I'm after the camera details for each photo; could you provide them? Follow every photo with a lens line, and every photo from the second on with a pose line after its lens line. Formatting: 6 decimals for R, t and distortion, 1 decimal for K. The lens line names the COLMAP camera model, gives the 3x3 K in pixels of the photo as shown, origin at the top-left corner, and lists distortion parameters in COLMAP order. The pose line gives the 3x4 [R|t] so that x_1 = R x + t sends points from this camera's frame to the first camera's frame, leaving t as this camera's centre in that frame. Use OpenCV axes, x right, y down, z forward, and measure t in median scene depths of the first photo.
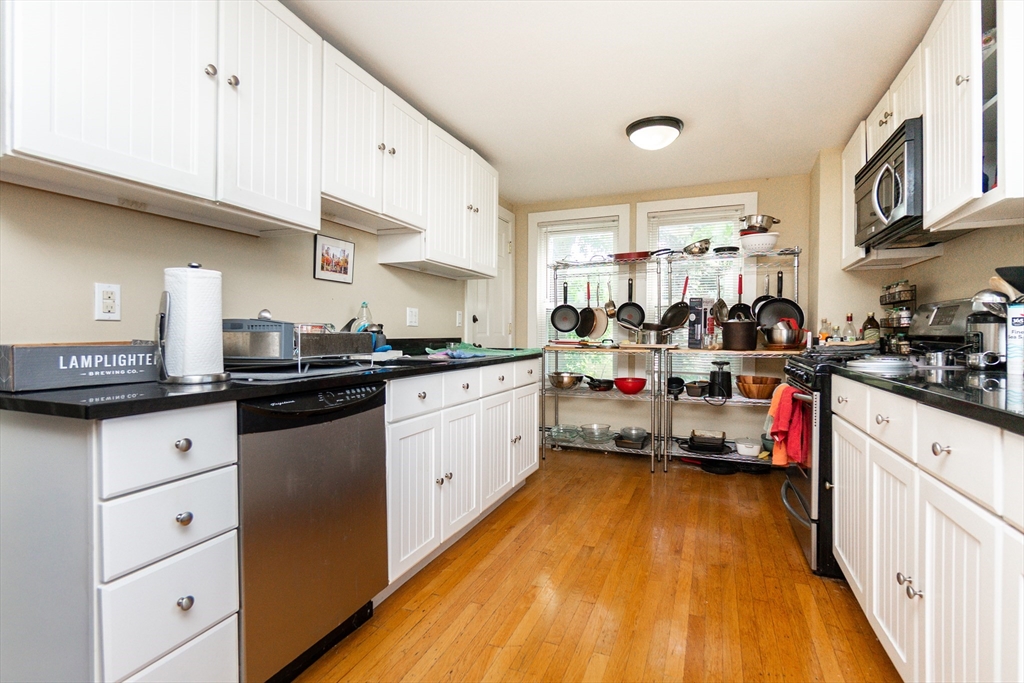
lens RADIAL K [[475.0, 0, 516.5], [0, 475.0, 340.7], [0, 0, 1]] dist [-0.002800, 0.000976]
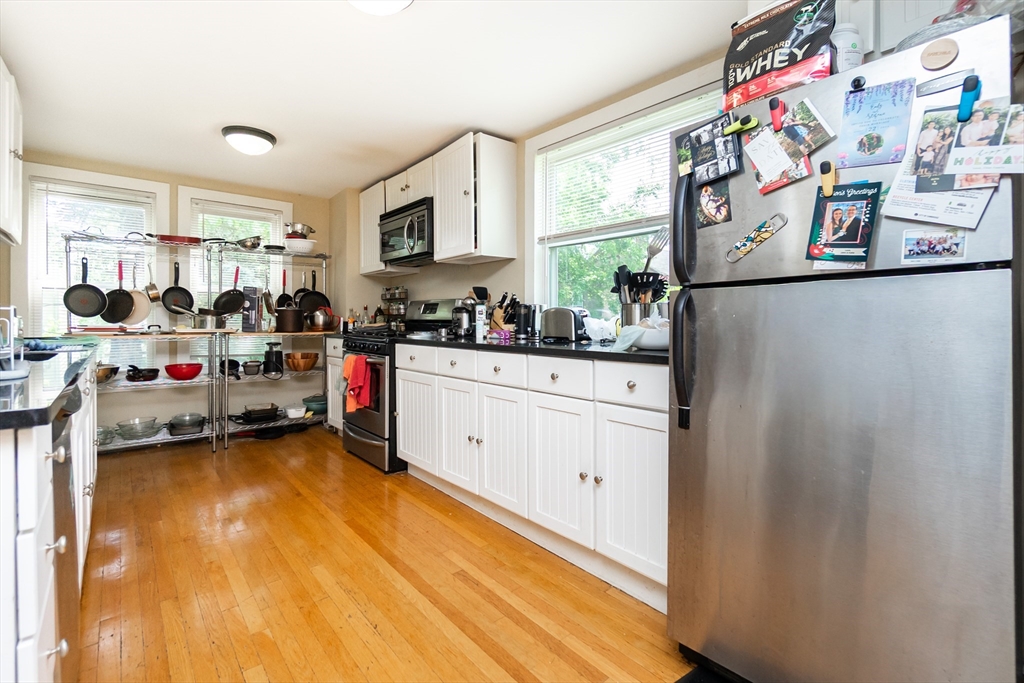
lens RADIAL K [[467.8, 0, 472.1], [0, 467.8, 325.7], [0, 0, 1]] dist [-0.004328, -0.000326]
pose [[0.502096, -0.010378, 0.864750, -0.334413], [0.013174, 0.999904, 0.004351, 0.003479], [-0.864712, 0.009207, 0.502184, -0.006217]]
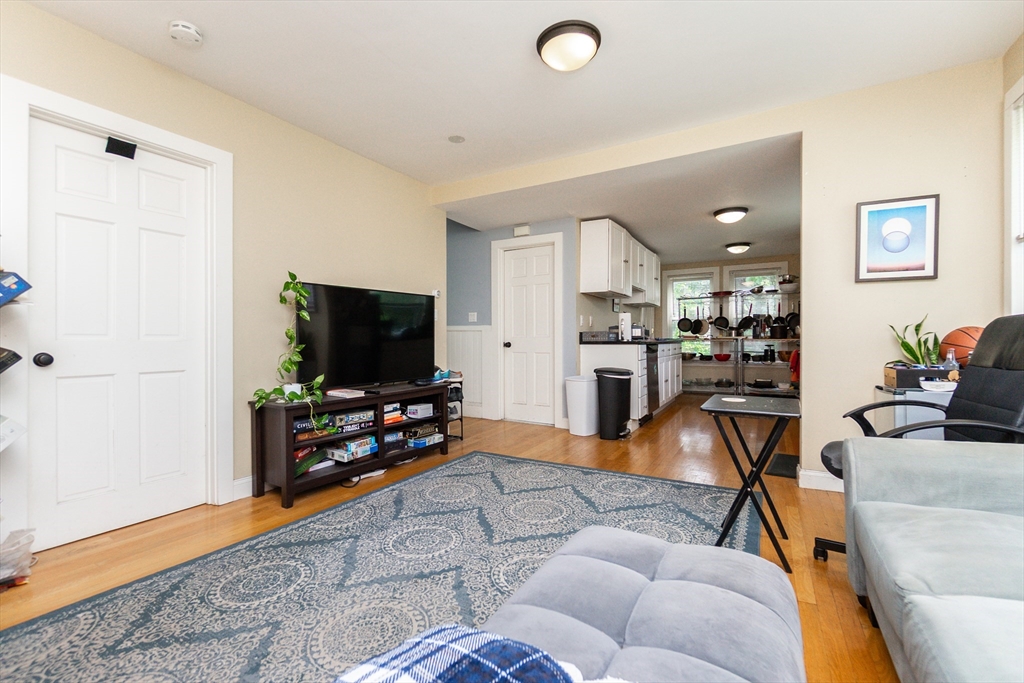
lens RADIAL K [[443.8, 0, 507.4], [0, 443.8, 342.3], [0, 0, 1]] dist [-0.008592, 0.001873]
pose [[0.990915, -0.007751, -0.134268, -0.470361], [0.005877, 0.999880, -0.014352, 0.056796], [0.134363, 0.013433, 0.990841, -1.129622]]
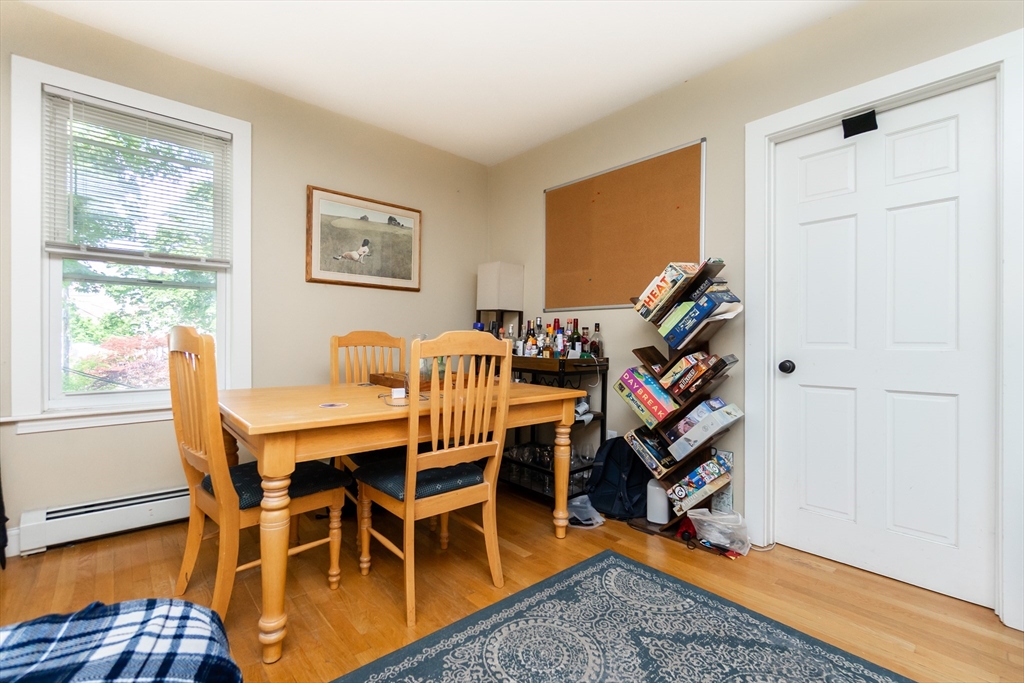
lens RADIAL K [[443.8, 0, 504.9], [0, 443.8, 339.8], [0, 0, 1]] dist [-0.008592, 0.001873]
pose [[-0.438173, -0.006322, -0.898868, -0.422489], [-0.019477, 0.999807, 0.002463, 0.034703], [0.898679, 0.018587, -0.438212, -0.684115]]
